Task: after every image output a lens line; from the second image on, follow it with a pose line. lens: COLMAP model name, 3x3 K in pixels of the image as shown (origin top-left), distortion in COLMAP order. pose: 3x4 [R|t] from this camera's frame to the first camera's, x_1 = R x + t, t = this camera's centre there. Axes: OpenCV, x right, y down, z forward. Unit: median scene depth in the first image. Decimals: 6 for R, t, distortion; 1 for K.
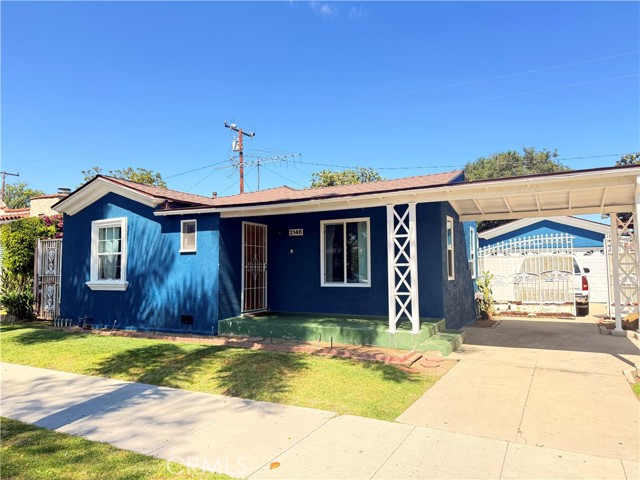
lens RADIAL K [[444.7, 0, 318.6], [0, 444.7, 238.5], [0, 0, 1]] dist [0.006380, -0.000799]
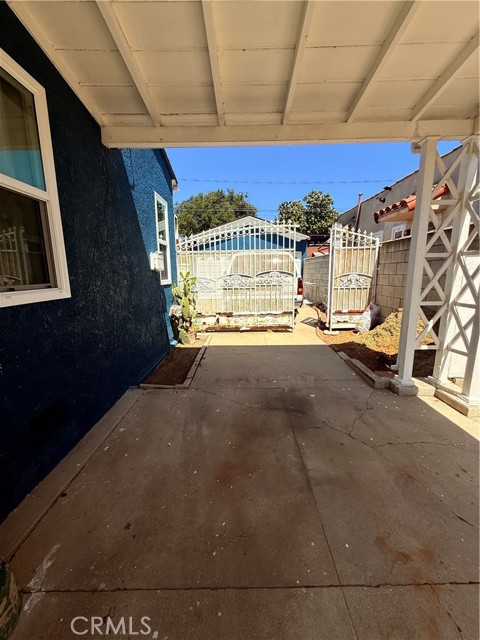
lens RADIAL K [[253.2, 0, 239.6], [0, 253.2, 318.7], [0, 0, 1]] dist [0.003380, -0.000550]
pose [[0.883912, -0.088122, 0.459276, 0.267850], [-0.028098, 0.970304, 0.240251, 0.047266], [-0.466808, -0.225265, 0.855187, 0.624750]]
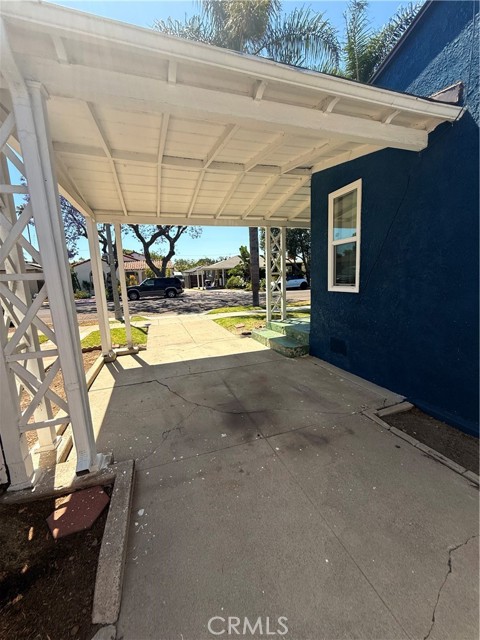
lens RADIAL K [[253.2, 0, 240.2], [0, 253.2, 319.4], [0, 0, 1]] dist [0.003380, -0.000550]
pose [[-0.672987, 0.157141, -0.722769, 0.526728], [0.098905, 0.987515, 0.122608, 0.057926], [0.733012, 0.011028, -0.680126, 0.897241]]
